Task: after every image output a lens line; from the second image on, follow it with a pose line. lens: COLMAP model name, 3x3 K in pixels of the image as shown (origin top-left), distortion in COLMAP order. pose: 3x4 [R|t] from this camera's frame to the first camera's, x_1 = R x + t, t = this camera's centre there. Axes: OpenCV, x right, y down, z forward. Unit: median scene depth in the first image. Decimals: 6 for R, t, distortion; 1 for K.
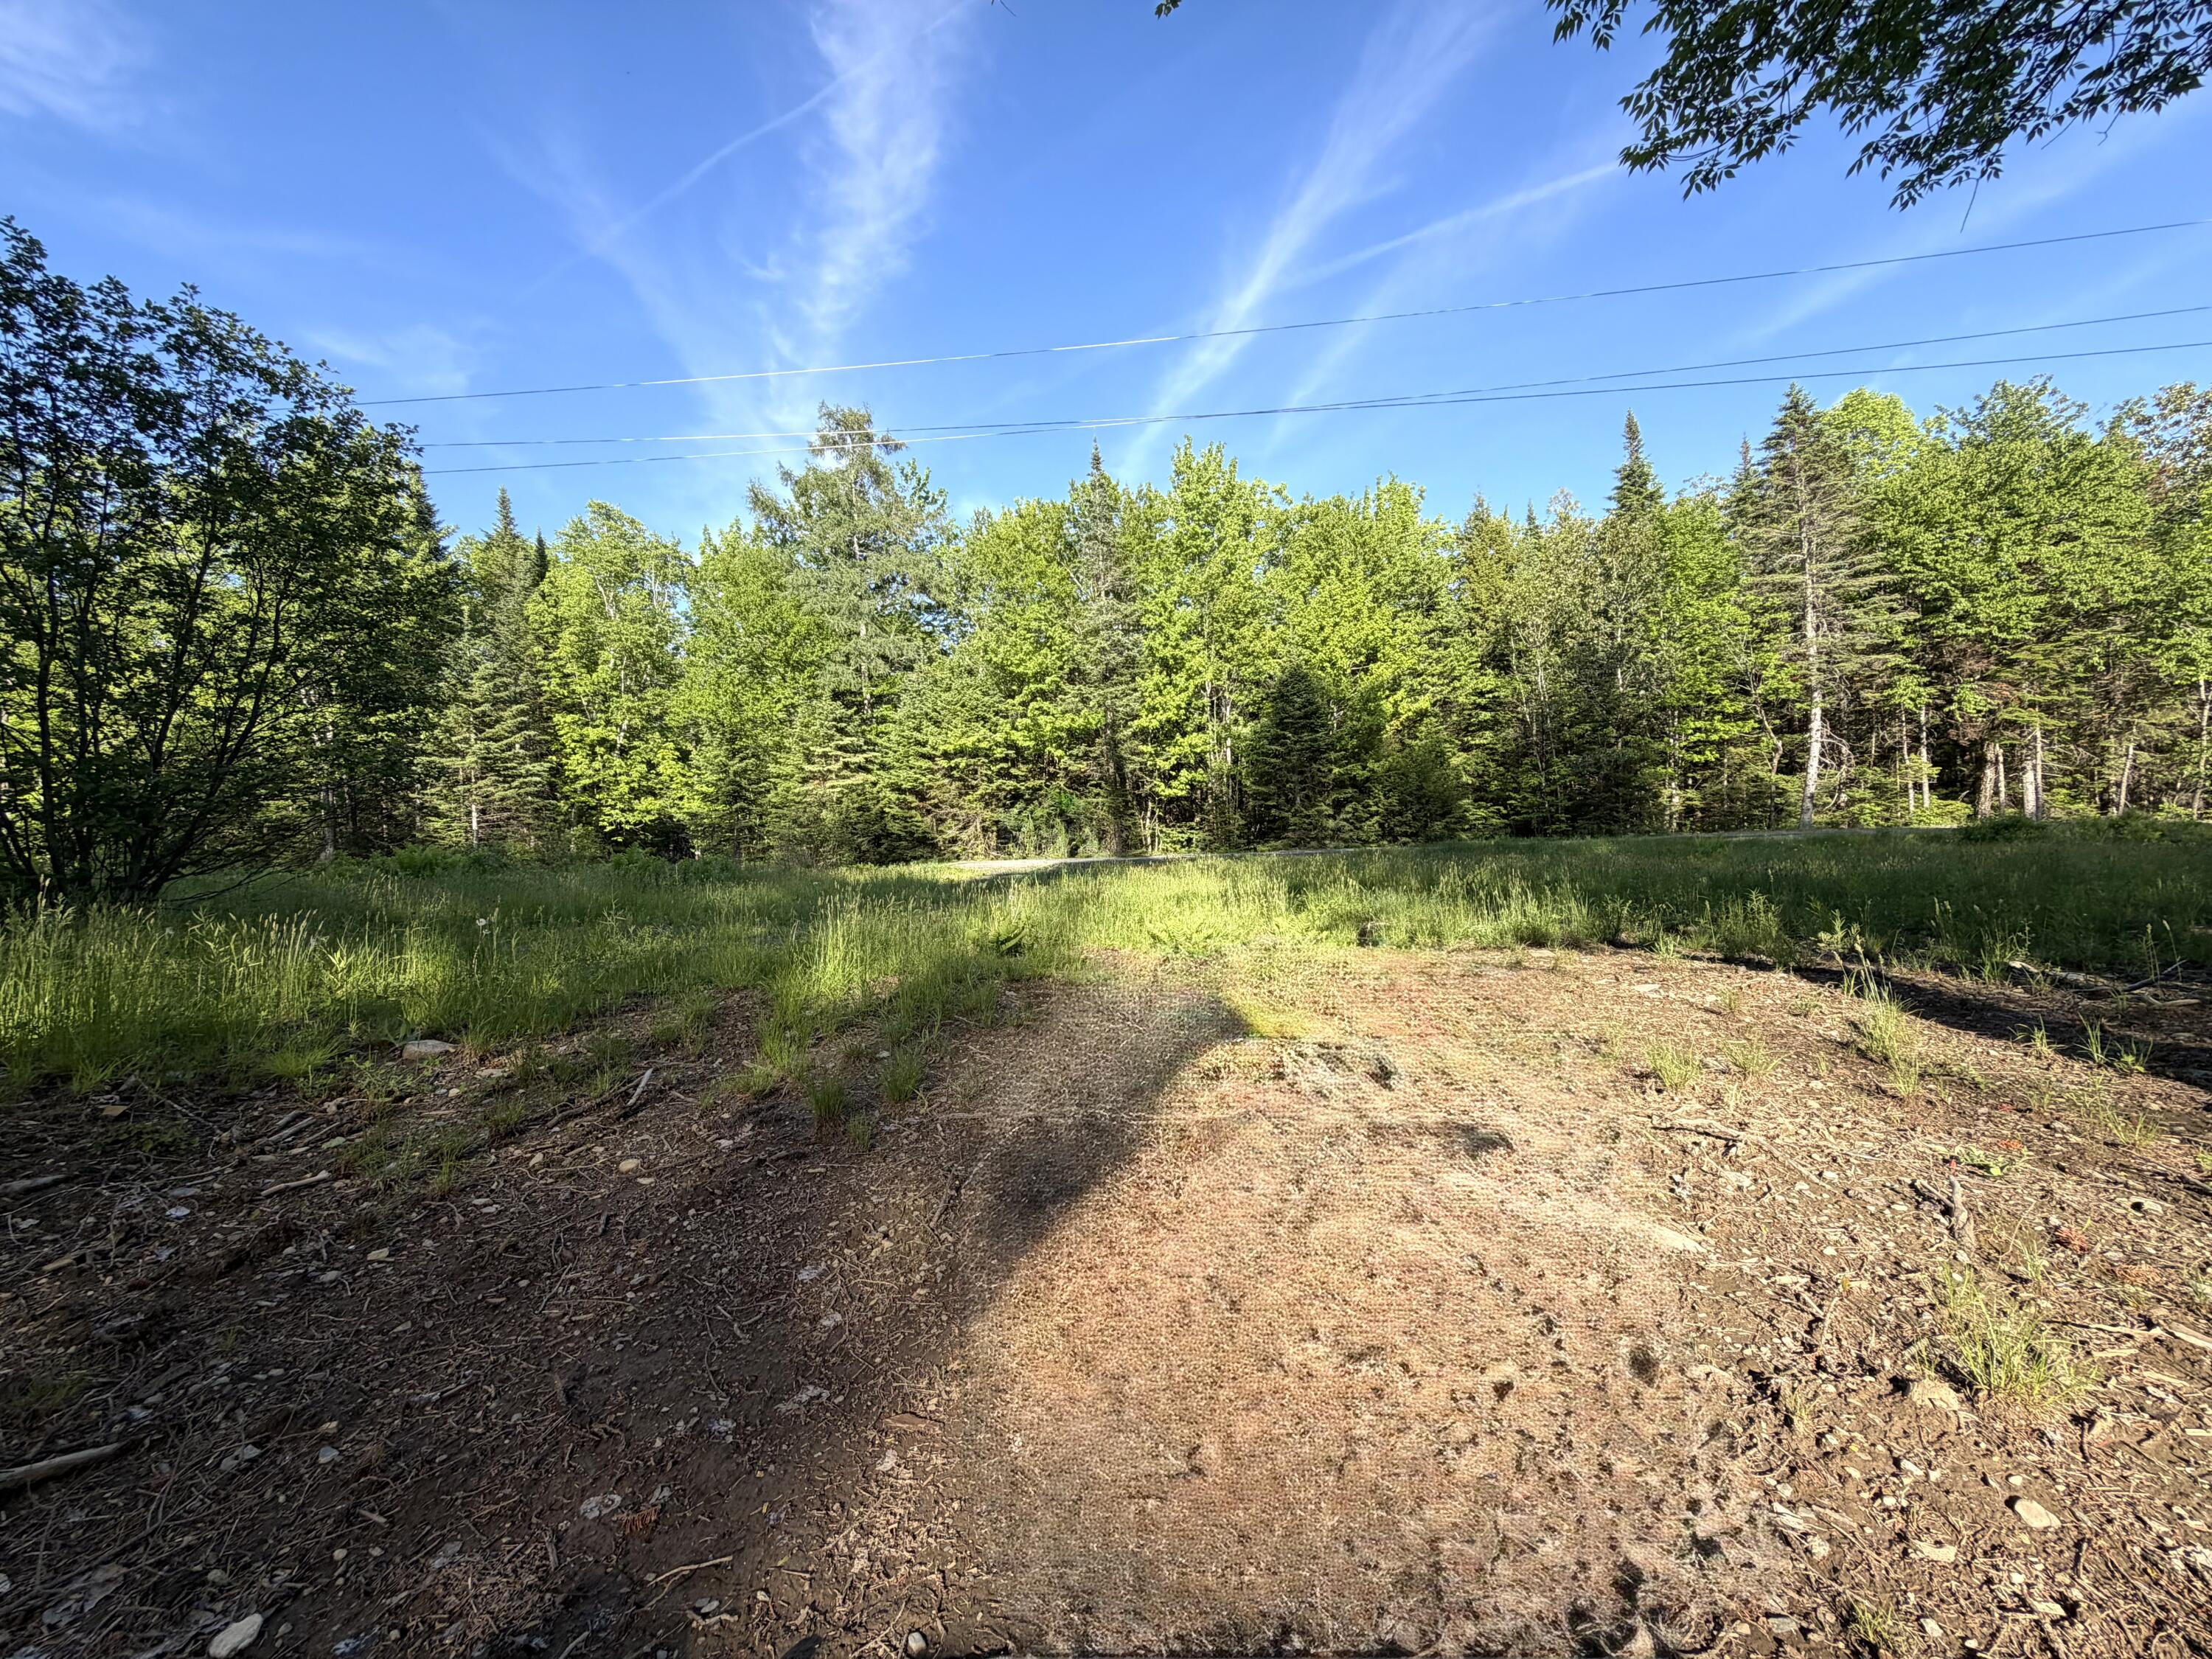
lens RADIAL K [[880.2, 0, 1116.1], [0, 880.2, 822.7], [0, 0, 1]] dist [0.000251, -0.000061]
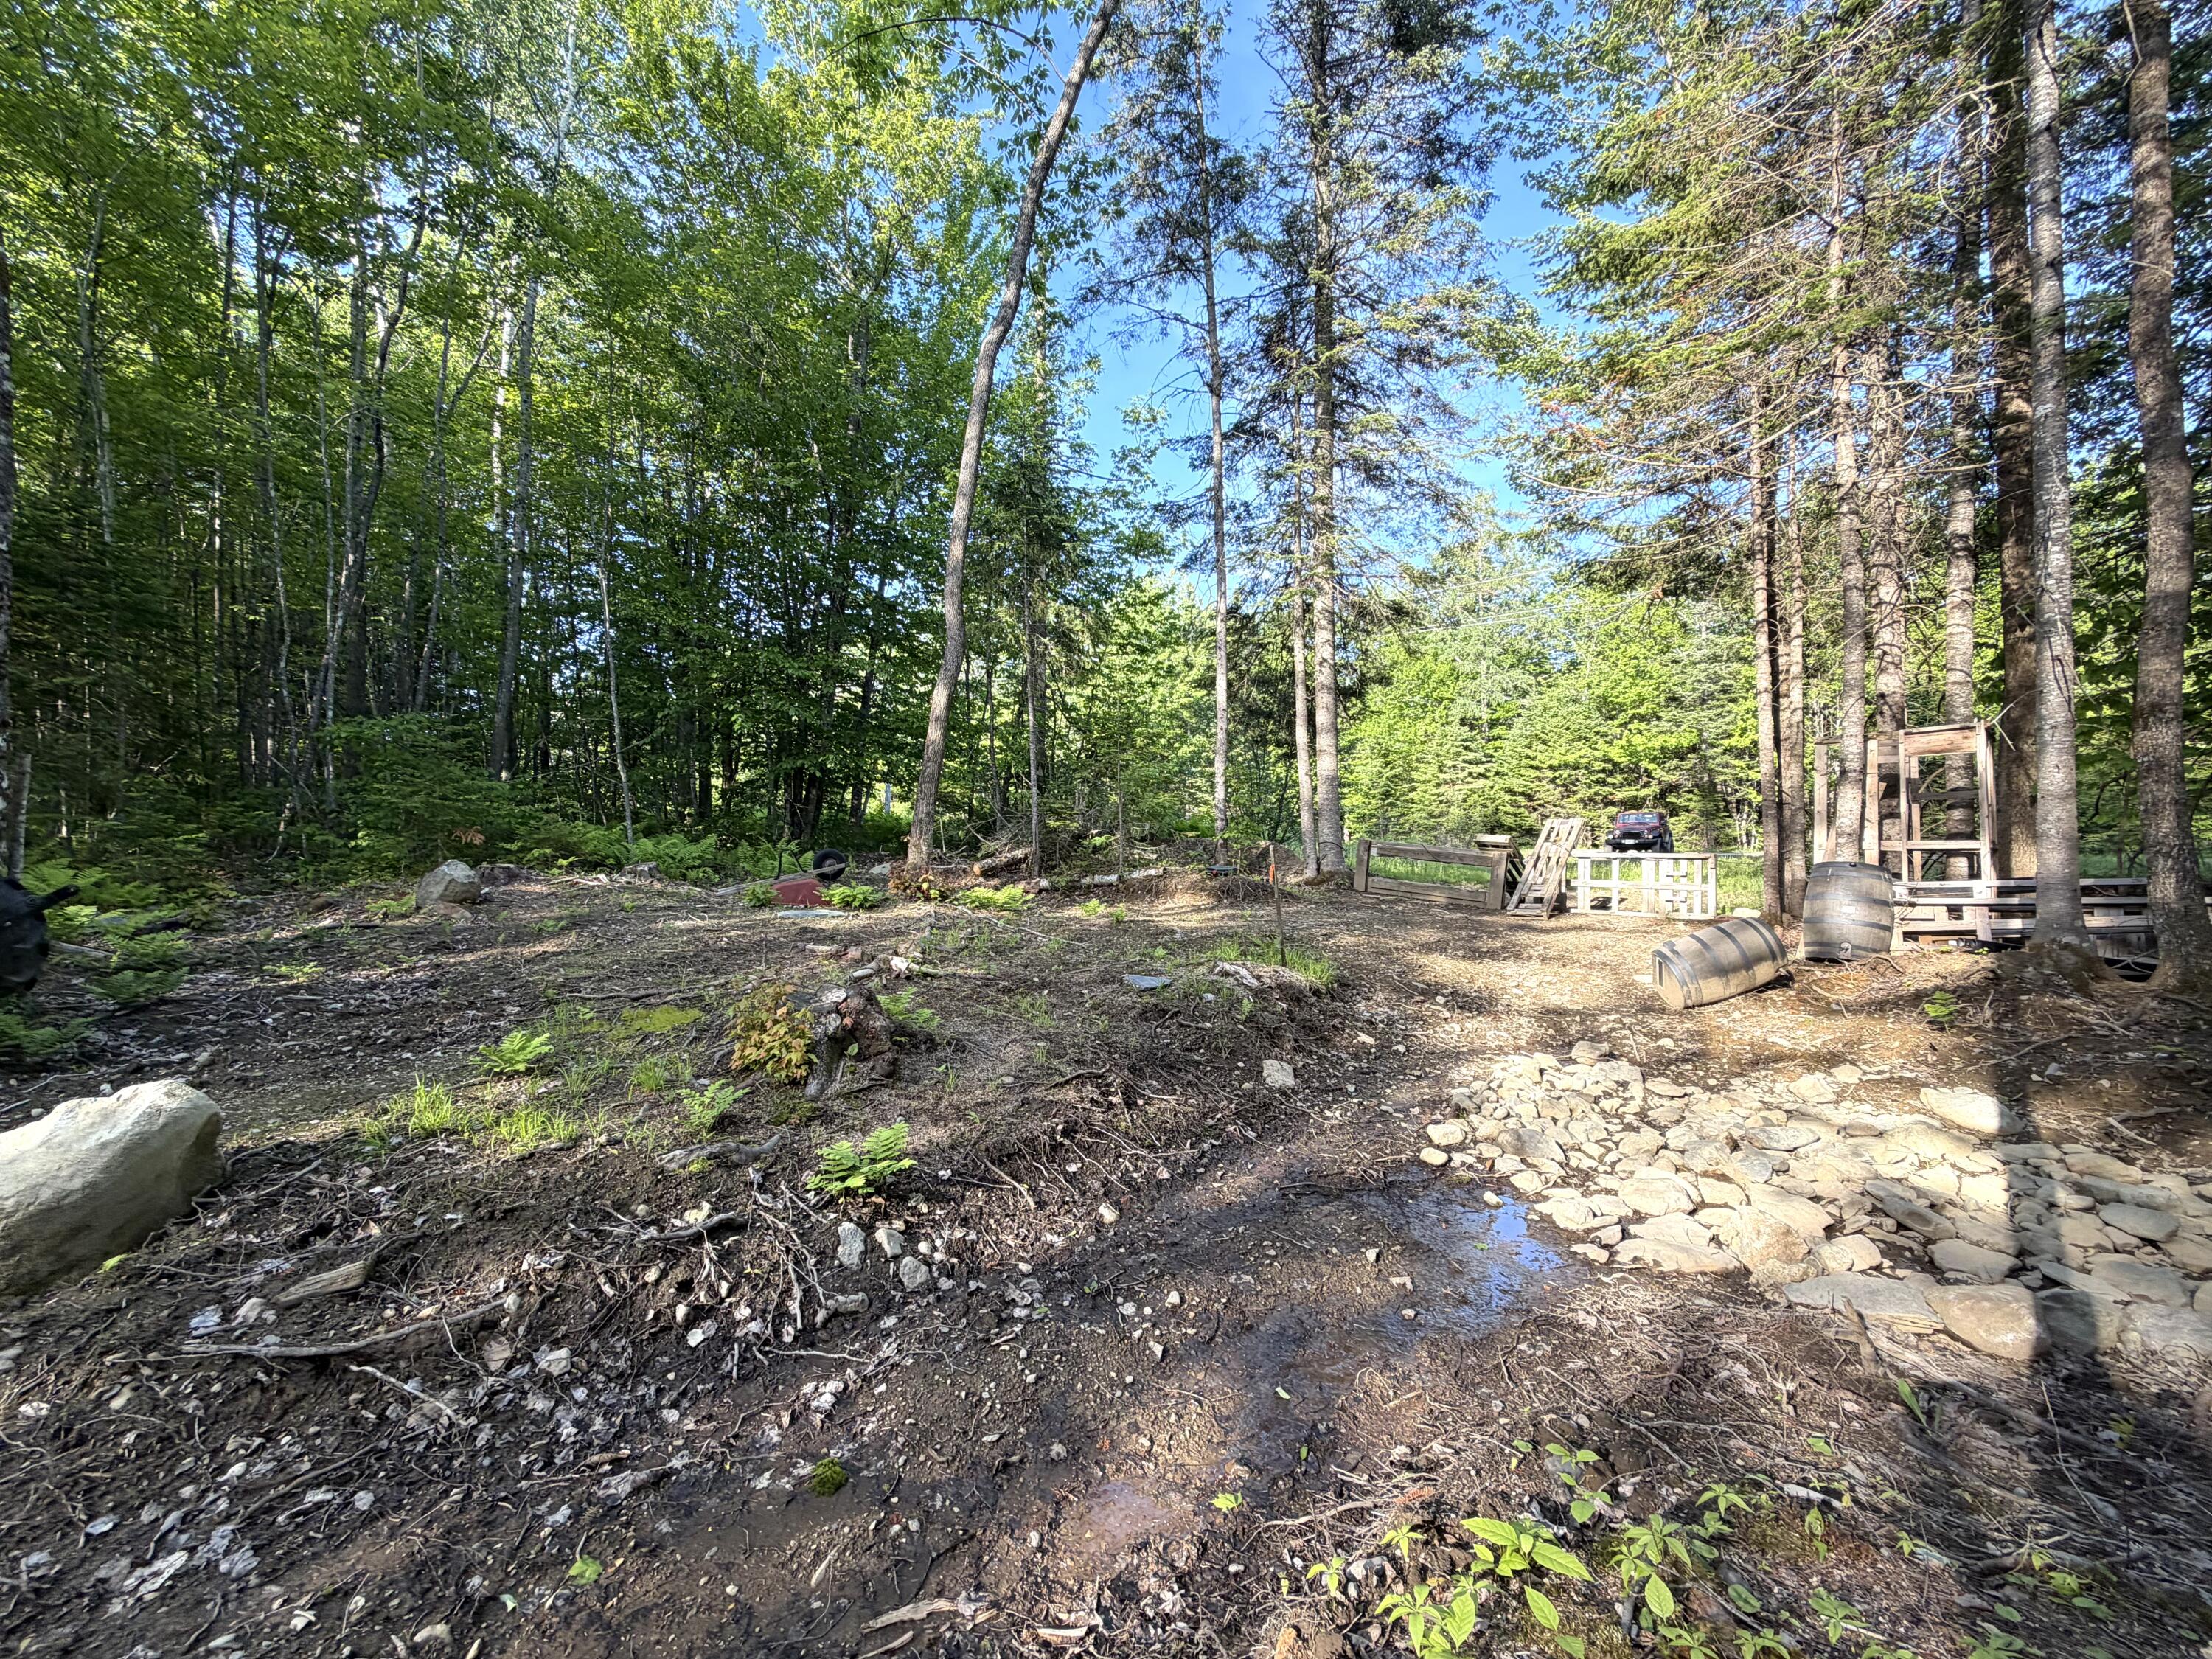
lens RADIAL K [[880.2, 0, 1103.7], [0, 880.2, 827.4], [0, 0, 1]] dist [0.000251, -0.000061]
pose [[0.794873, 0.037203, -0.605635, 0.072382], [-0.012041, 0.998889, 0.045556, -0.039096], [0.606657, -0.028919, 0.794438, -0.439684]]
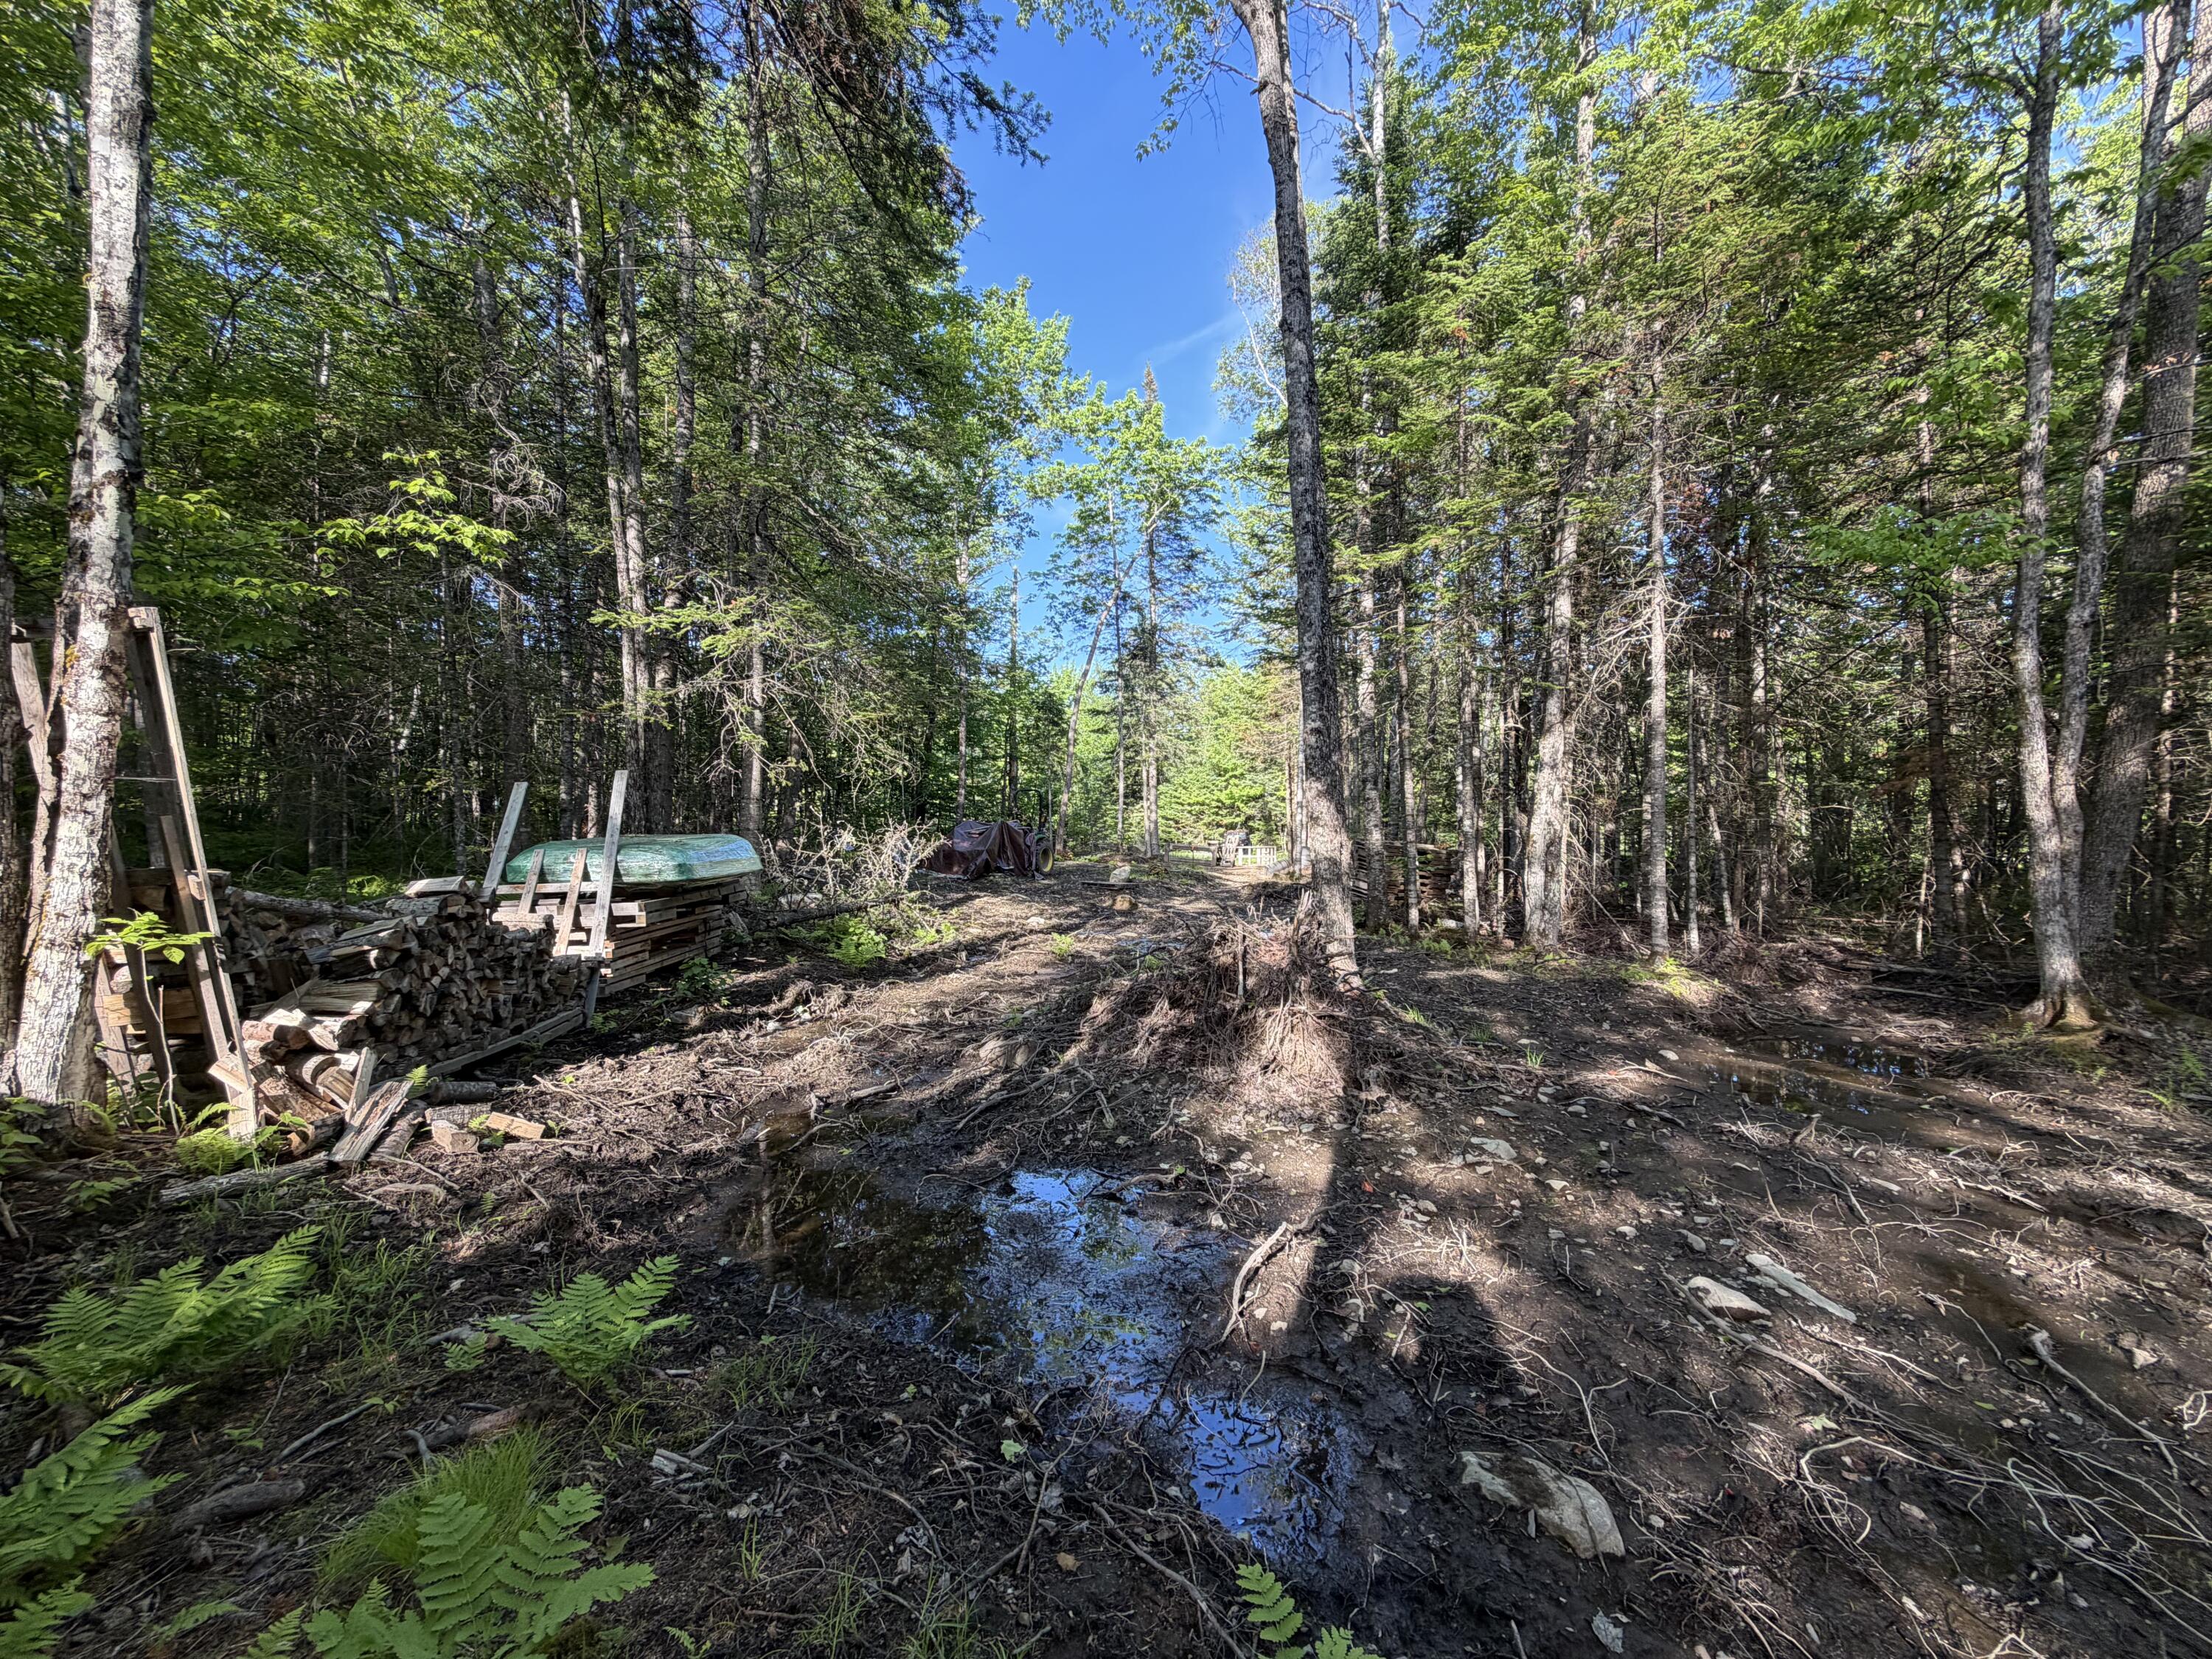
lens RADIAL K [[880.2, 0, 1100.2], [0, 880.2, 829.3], [0, 0, 1]] dist [0.000251, -0.000061]
pose [[0.974915, 0.035347, -0.219754, 0.071200], [-0.030227, 0.999189, 0.026619, -0.065277], [0.220516, -0.019309, 0.975192, -1.162492]]
